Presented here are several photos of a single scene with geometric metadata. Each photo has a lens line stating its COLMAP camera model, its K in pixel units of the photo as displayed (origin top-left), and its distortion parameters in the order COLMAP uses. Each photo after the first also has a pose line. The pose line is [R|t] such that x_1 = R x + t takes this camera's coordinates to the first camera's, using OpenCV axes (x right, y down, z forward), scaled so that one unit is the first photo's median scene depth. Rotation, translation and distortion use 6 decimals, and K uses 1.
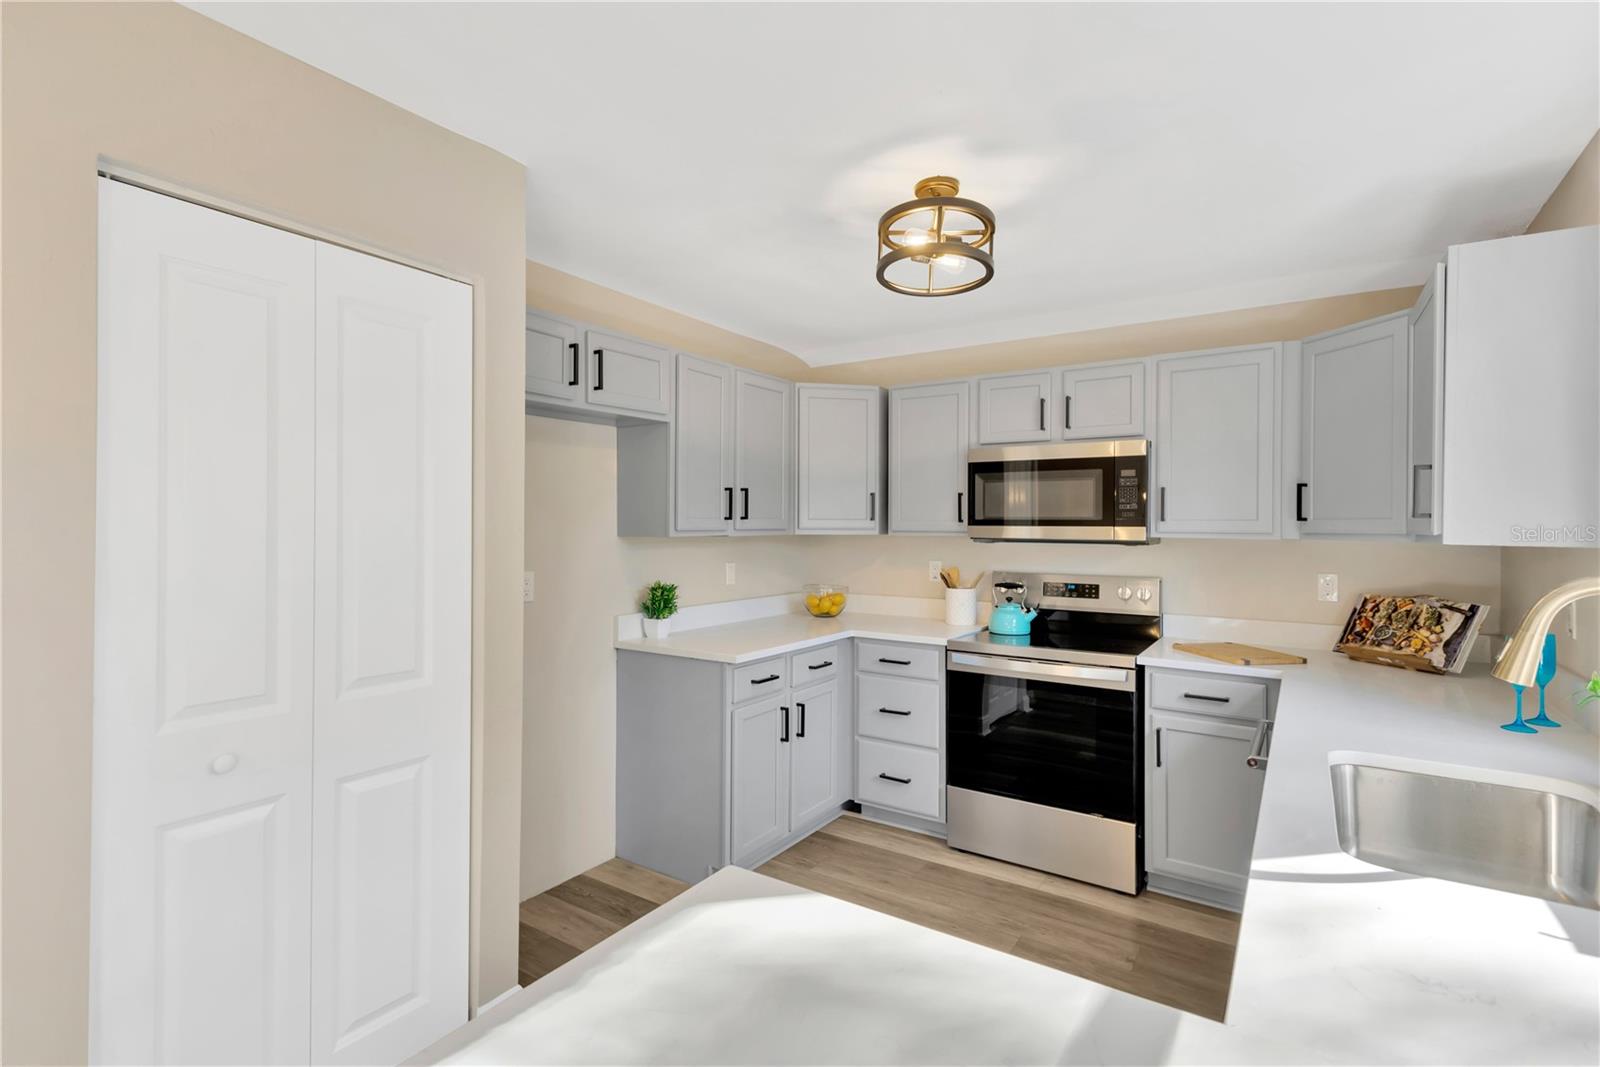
lens RADIAL K [[753.2, 0, 829.3], [0, 753.2, 524.4], [0, 0, 1]] dist [0.013894, -0.000683]
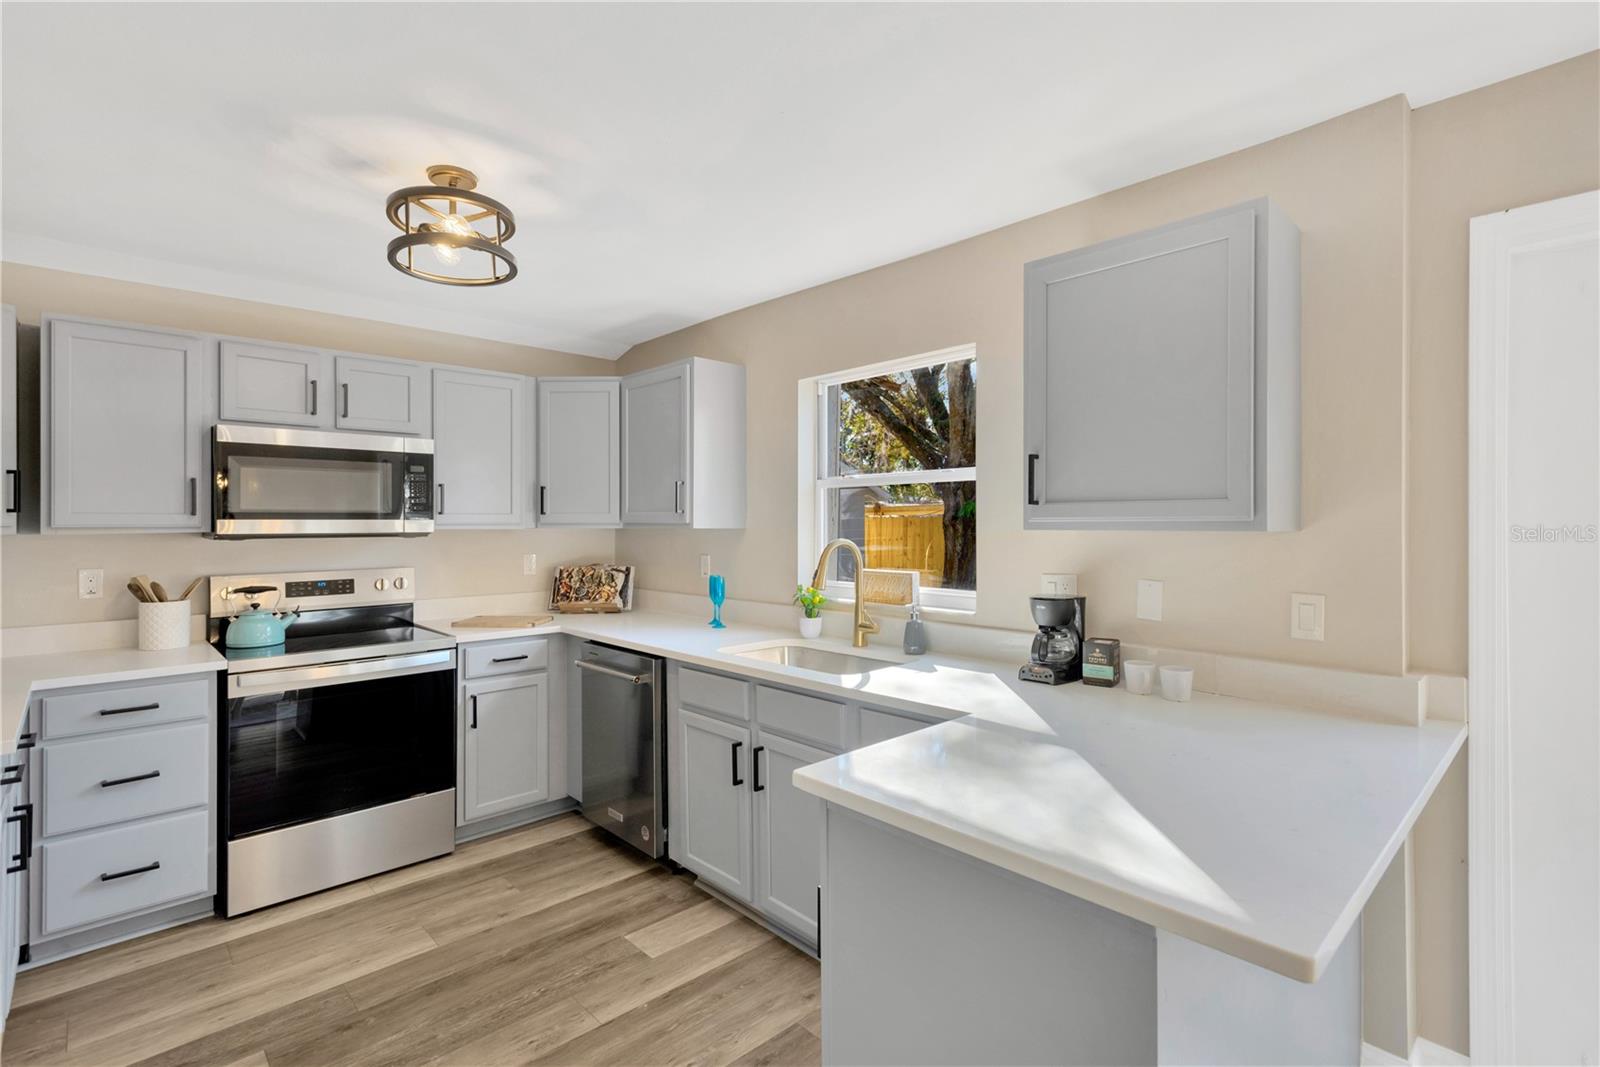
lens RADIAL K [[755.6, 0, 792.6], [0, 755.6, 515.3], [0, 0, 1]] dist [0.013212, -0.000406]
pose [[0.242210, -0.001681, 0.970222, -0.513090], [0.000710, 0.999999, 0.001556, -0.004346], [-0.970224, 0.000312, 0.242211, 0.230736]]
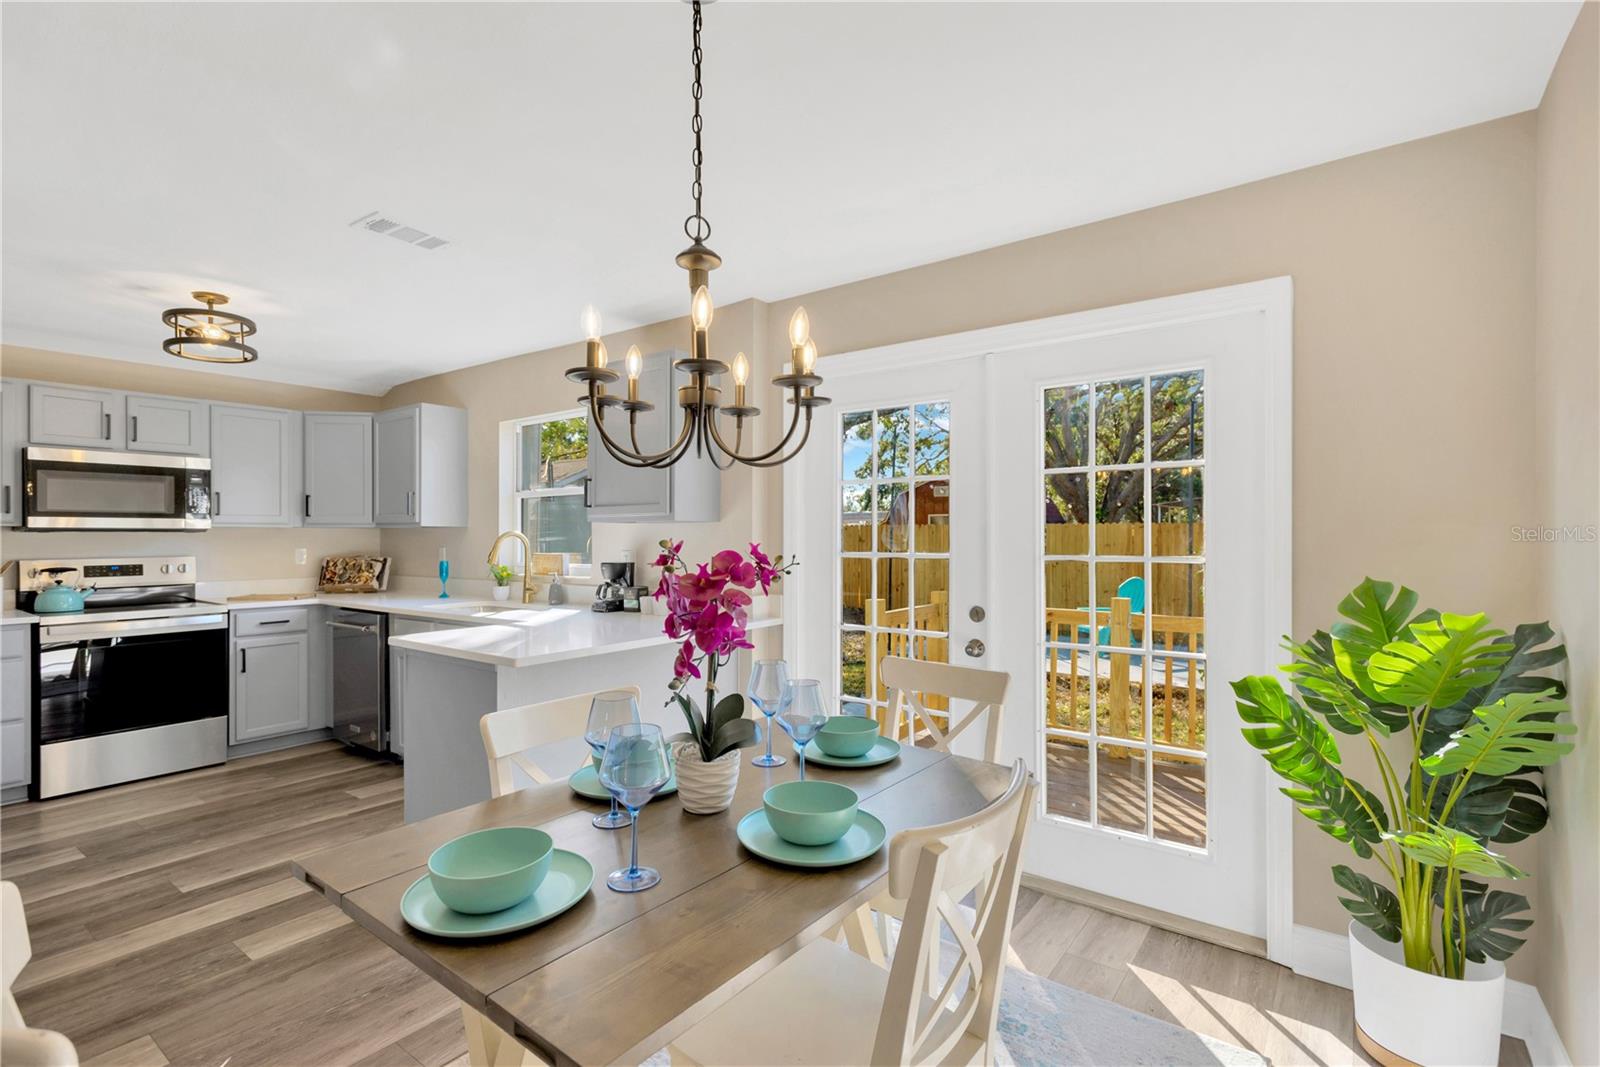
lens RADIAL K [[750.4, 0, 797.2], [0, 750.4, 530.8], [0, 0, 1]] dist [0.014566, -0.007674]
pose [[0.063543, -0.003685, 0.997972, -0.949384], [-0.000854, 0.999993, 0.003747, 0.019227], [-0.997979, -0.001090, 0.063539, -0.214333]]
